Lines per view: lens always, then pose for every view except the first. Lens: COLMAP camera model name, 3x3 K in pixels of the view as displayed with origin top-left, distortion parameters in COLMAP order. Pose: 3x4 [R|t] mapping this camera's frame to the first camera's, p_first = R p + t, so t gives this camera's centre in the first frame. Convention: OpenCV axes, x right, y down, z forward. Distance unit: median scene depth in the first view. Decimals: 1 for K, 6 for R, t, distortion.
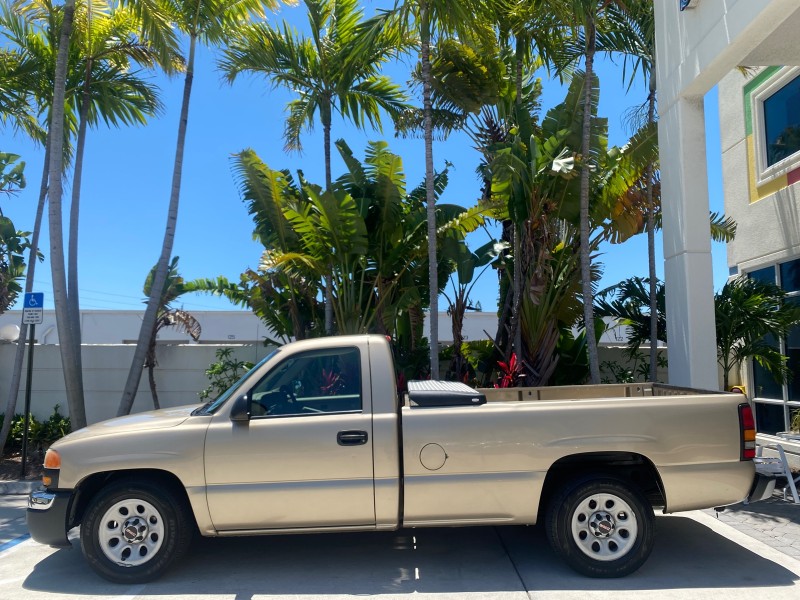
lens RADIAL K [[617.4, 0, 399.4], [0, 617.4, 297.7], [0, 0, 1]] dist [0.007651, -0.004240]
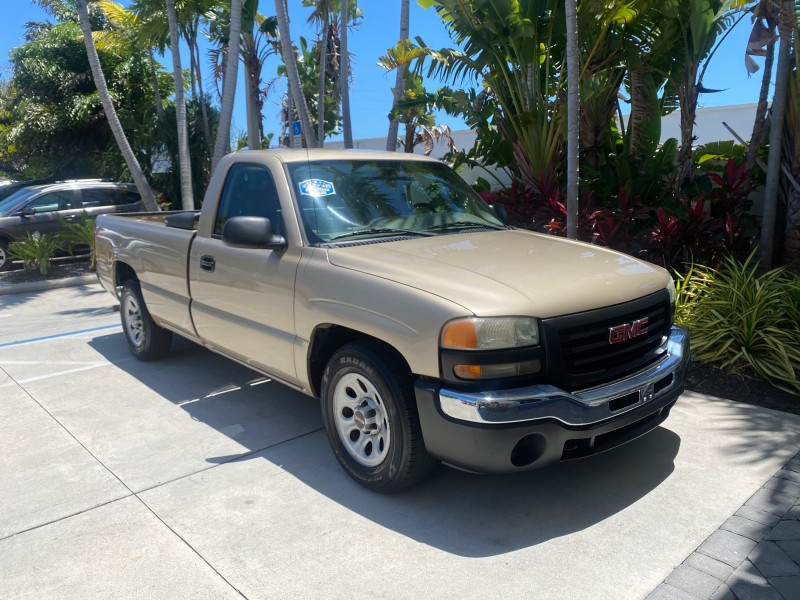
lens RADIAL K [[616.0, 0, 399.4], [0, 616.0, 297.0], [0, 0, 1]] dist [-0.002024, 0.006859]
pose [[0.682266, 0.123254, -0.720639, 0.431027], [0.098276, 0.961280, 0.257455, 0.028893], [0.724468, -0.246474, 0.643736, 0.288110]]
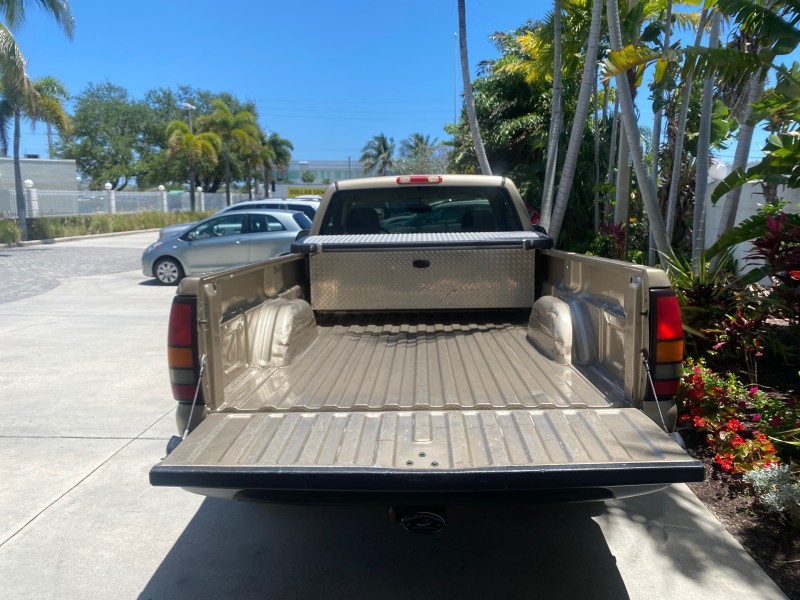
lens RADIAL K [[617.3, 0, 399.9], [0, 617.3, 299.7], [0, 0, 1]] dist [0.005481, -0.003183]
pose [[-0.028029, 0.158069, -0.987030, 0.524211], [0.107296, 0.982189, 0.154247, 0.058805], [0.993832, -0.101581, -0.044490, 0.601513]]
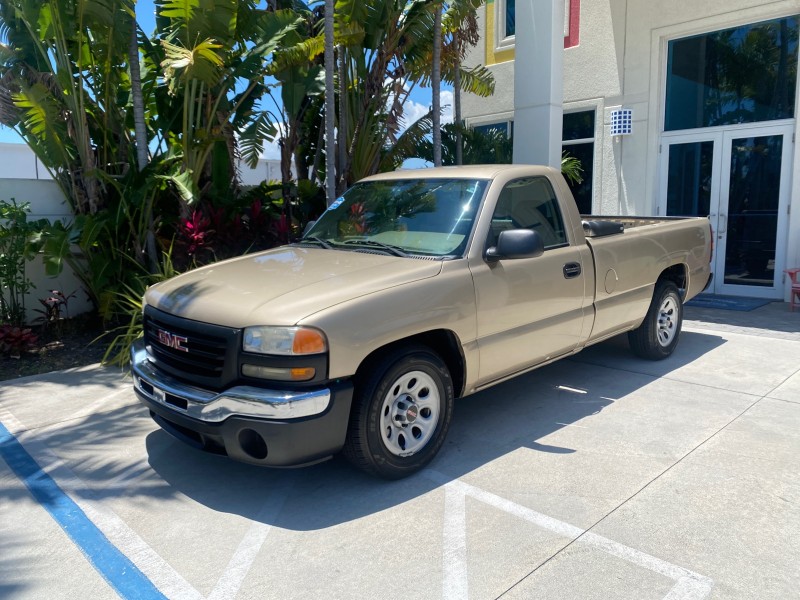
lens RADIAL K [[619.3, 0, 399.8], [0, 619.3, 300.2], [0, 0, 1]] dist [0.007952, -0.004735]
pose [[0.705995, -0.112879, 0.699163, -0.469459], [-0.061076, 0.973835, 0.218898, 0.037884], [-0.705578, -0.197242, 0.680629, 0.253968]]
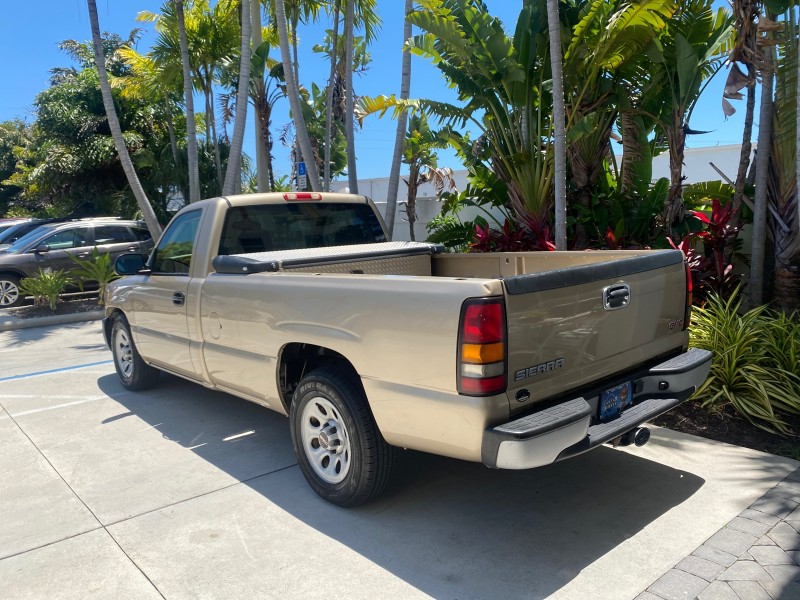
lens RADIAL K [[613.9, 0, 401.2], [0, 613.9, 298.8], [0, 0, 1]] dist [0.004828, -0.001094]
pose [[0.663912, 0.084759, -0.742992, 0.457352], [0.100695, 0.974375, 0.201133, 0.028958], [0.741000, -0.208351, 0.638364, 0.304318]]
